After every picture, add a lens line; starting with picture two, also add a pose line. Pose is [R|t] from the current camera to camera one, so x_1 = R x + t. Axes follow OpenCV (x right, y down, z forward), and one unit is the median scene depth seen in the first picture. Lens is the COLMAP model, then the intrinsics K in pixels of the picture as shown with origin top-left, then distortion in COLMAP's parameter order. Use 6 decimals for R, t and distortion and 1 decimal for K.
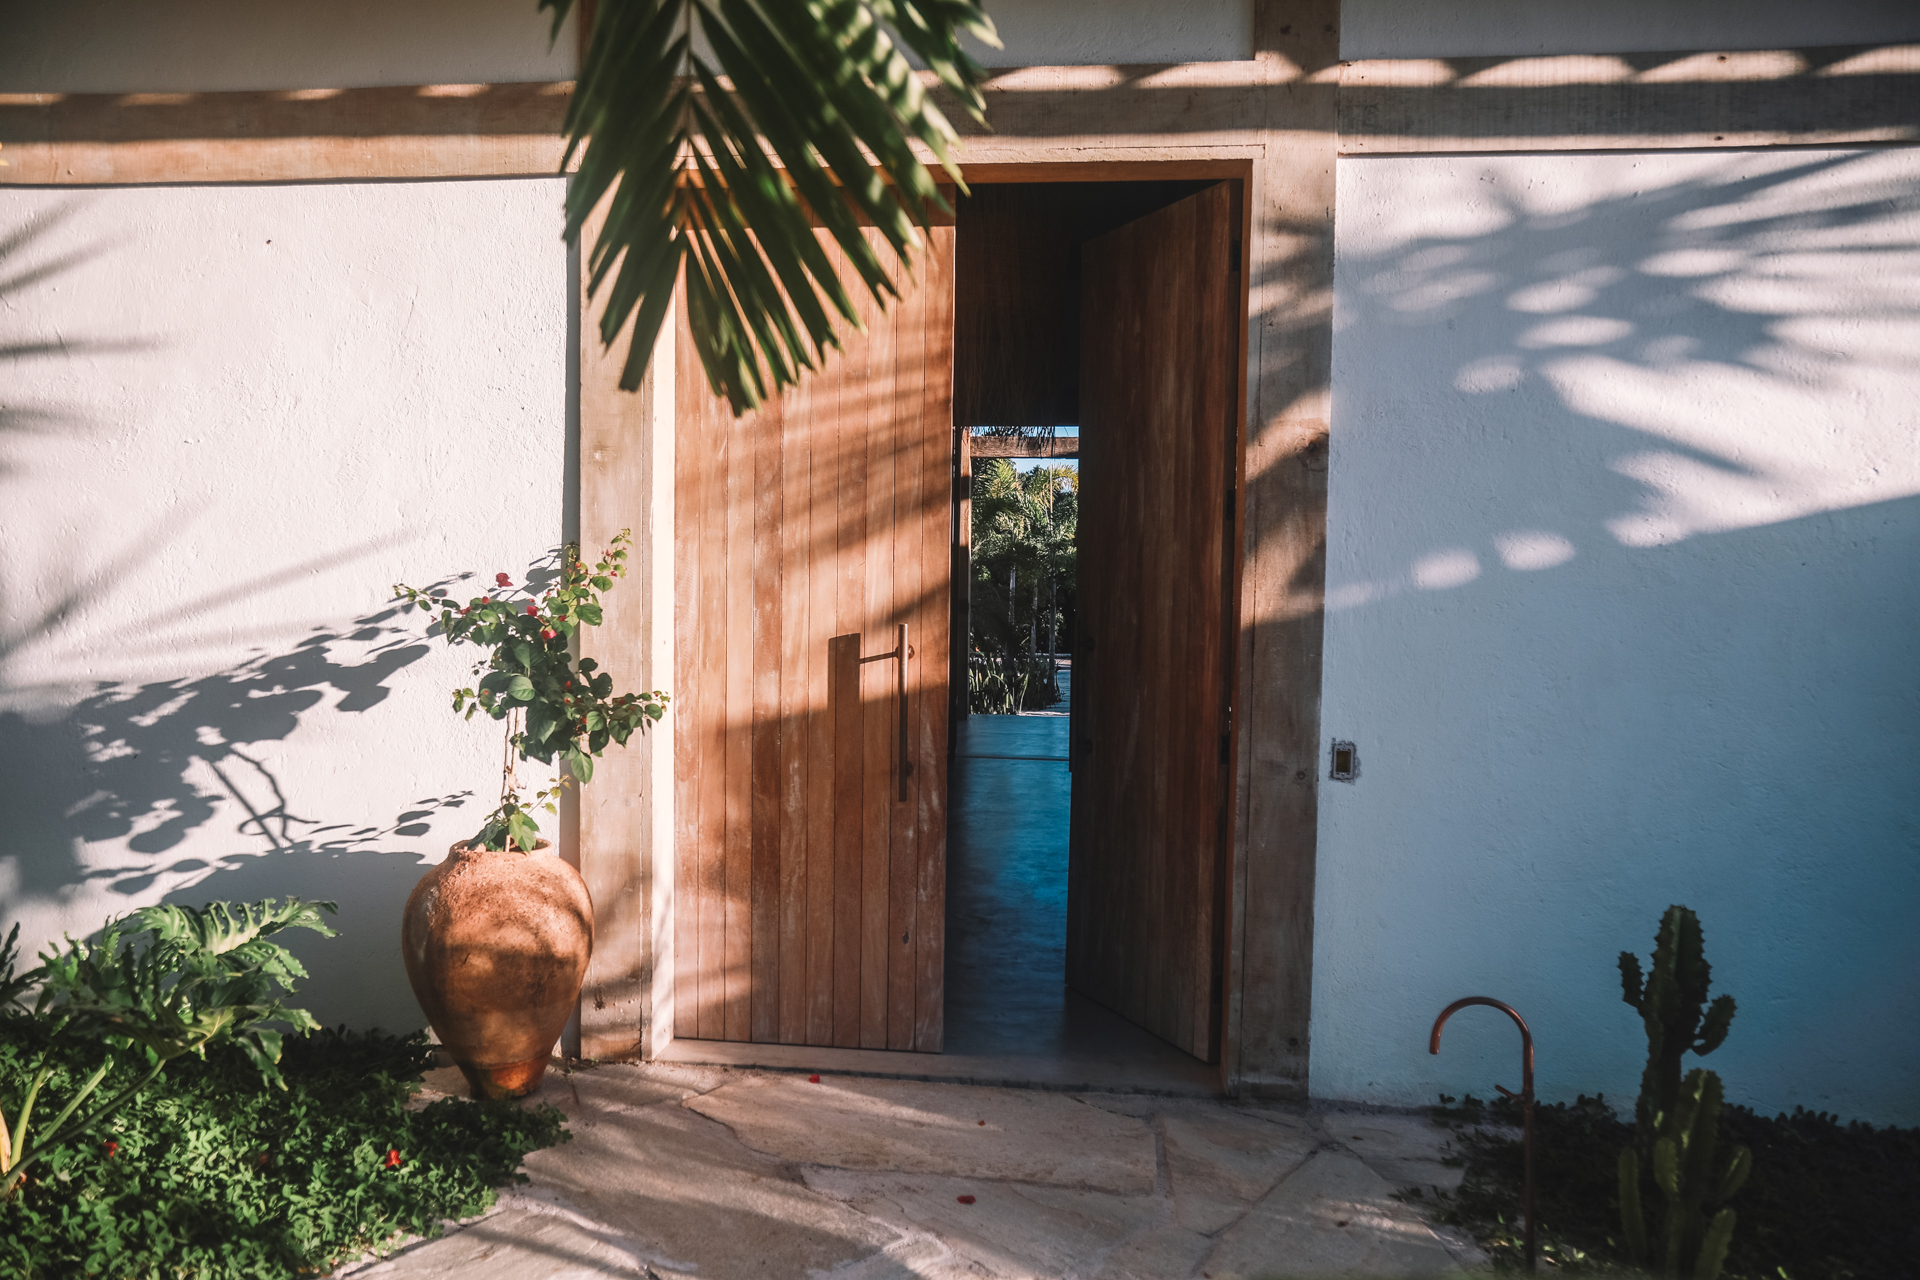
lens RADIAL K [[1290.5, 0, 960.6], [0, 1290.5, 643.6], [0, 0, 1]] dist [-0.049482, 0.002294]
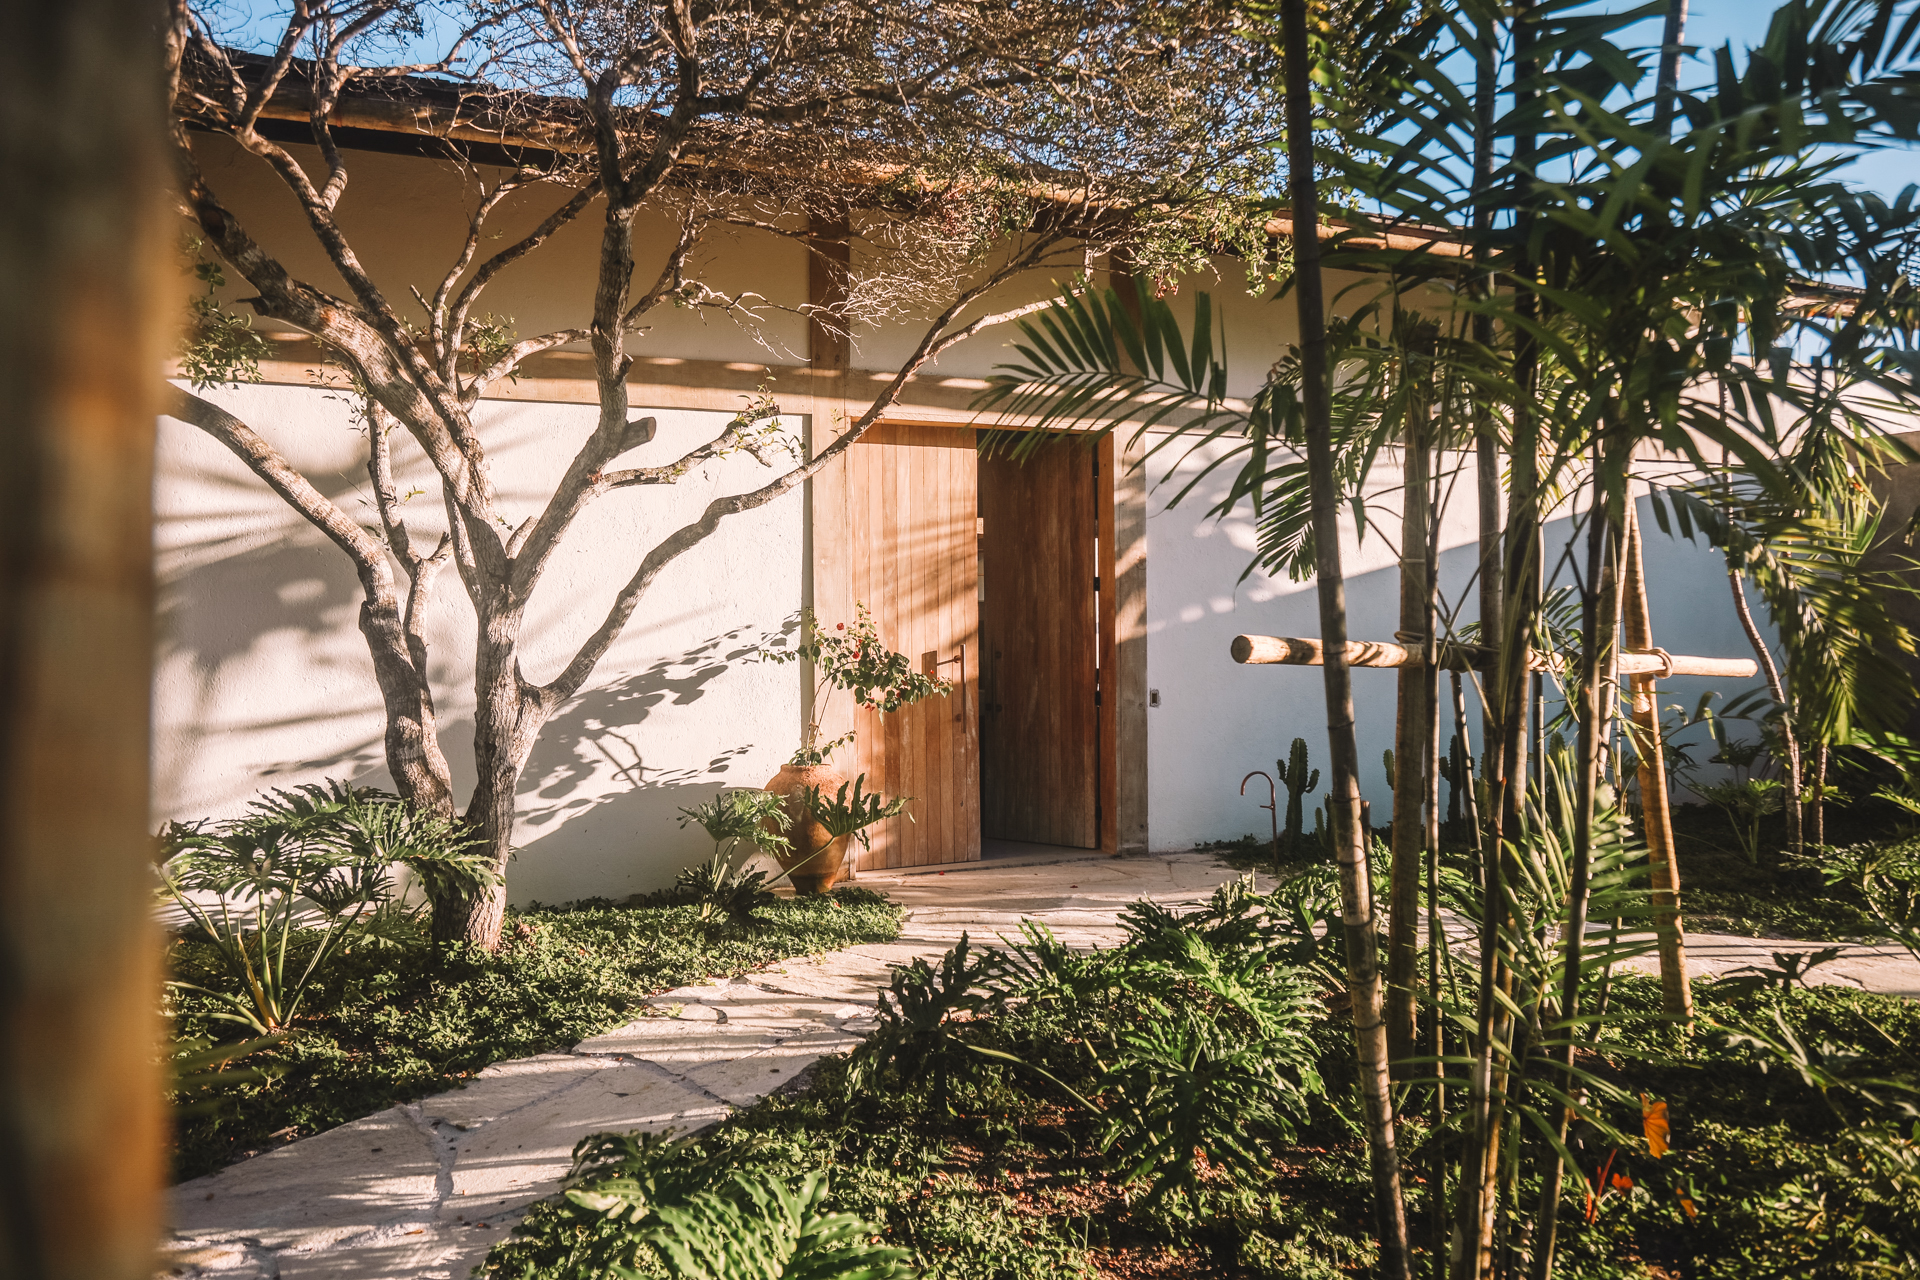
lens RADIAL K [[1290.5, 0, 957.8], [0, 1290.5, 634.4], [0, 0, 1]] dist [-0.049482, 0.002294]
pose [[0.872413, -0.025580, 0.488100, -1.018610], [0.050281, 0.998028, -0.037566, 0.042193], [-0.486177, 0.057315, 0.871979, -0.755617]]
